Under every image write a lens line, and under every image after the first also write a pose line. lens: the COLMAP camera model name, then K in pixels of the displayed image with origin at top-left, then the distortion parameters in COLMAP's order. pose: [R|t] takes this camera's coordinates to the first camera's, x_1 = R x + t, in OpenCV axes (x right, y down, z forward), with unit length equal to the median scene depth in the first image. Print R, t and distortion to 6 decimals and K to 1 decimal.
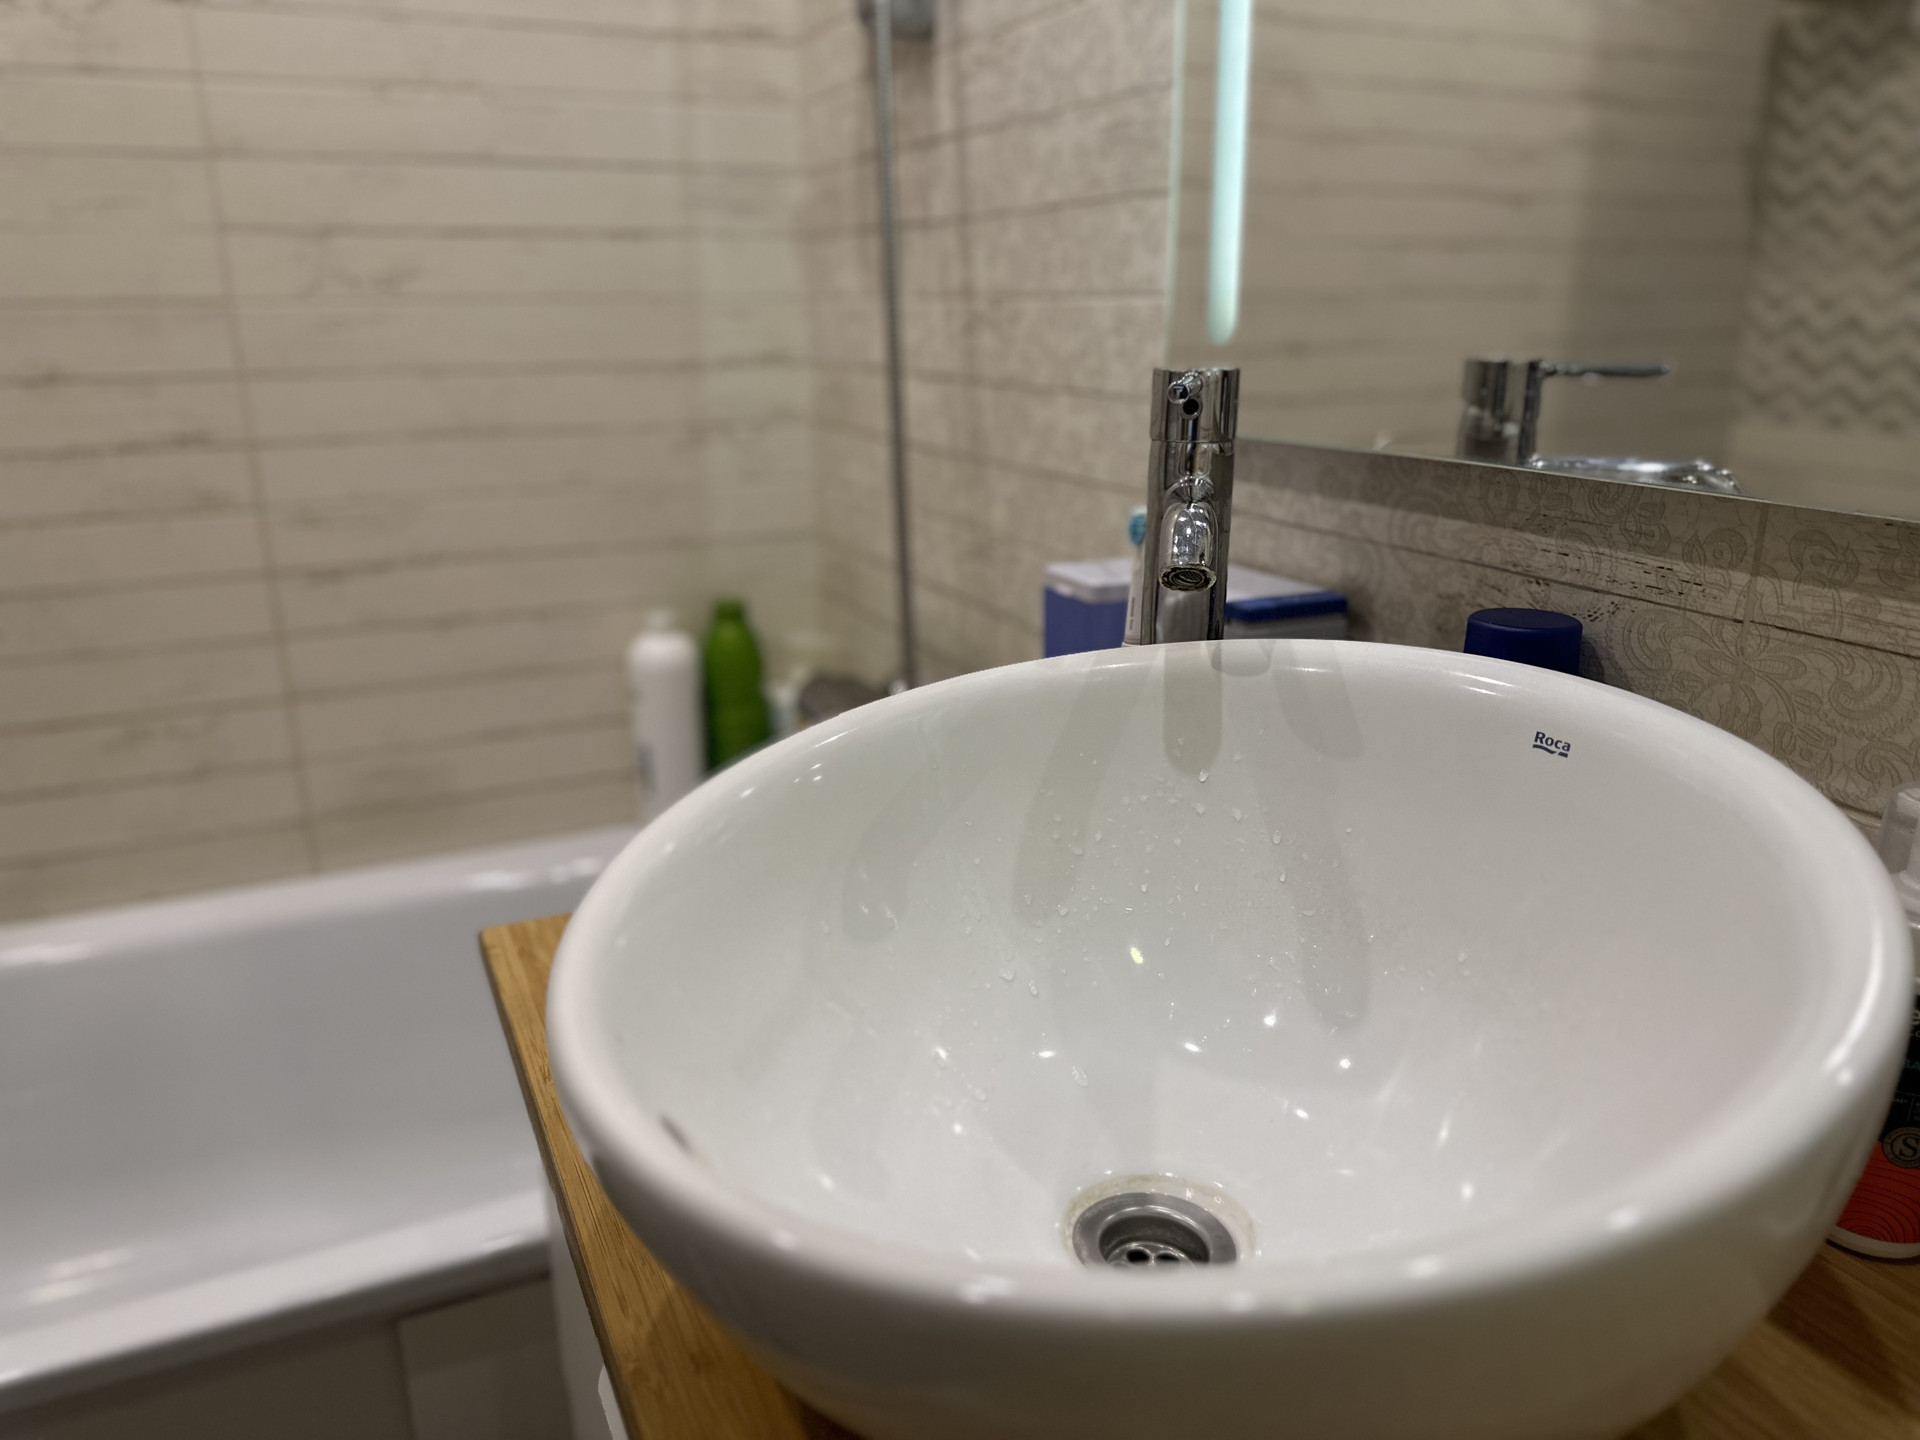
lens RADIAL K [[1381.9, 0, 960.0], [0, 1381.9, 720.0], [0, 0, 1]] dist [0.043872, -0.057272]
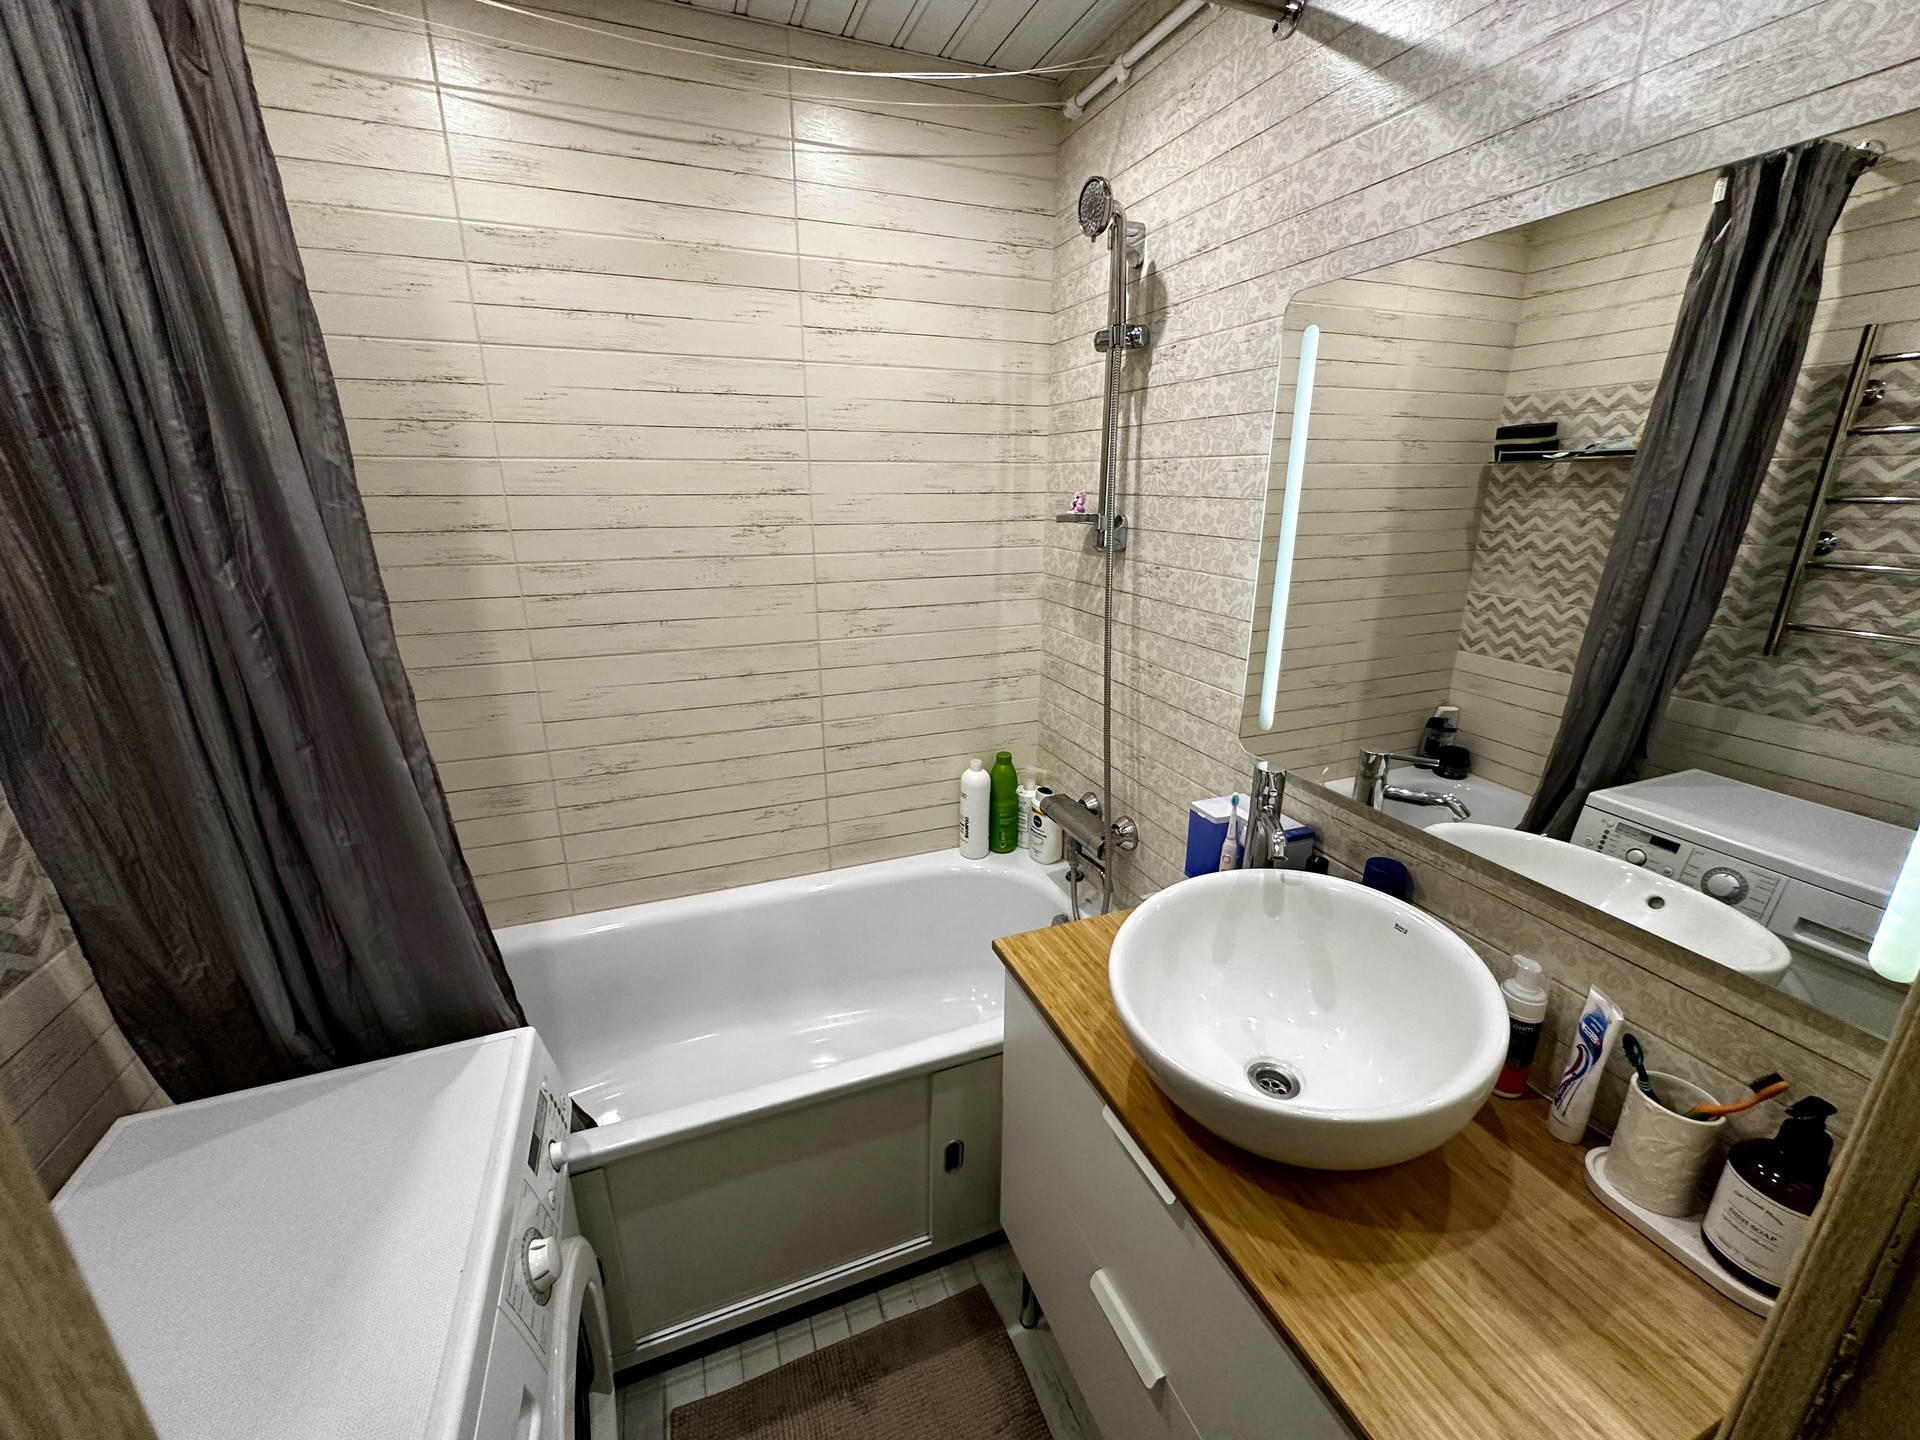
lens RADIAL K [[767.9, 0, 962.8], [0, 767.9, 717.0], [0, 0, 1]] dist [-0.001666, -0.000021]
pose [[0.997923, 0.023393, -0.060021, -0.176672], [-0.023281, 0.999726, 0.002564, -0.164195], [0.060064, -0.001162, 0.998194, -0.298252]]
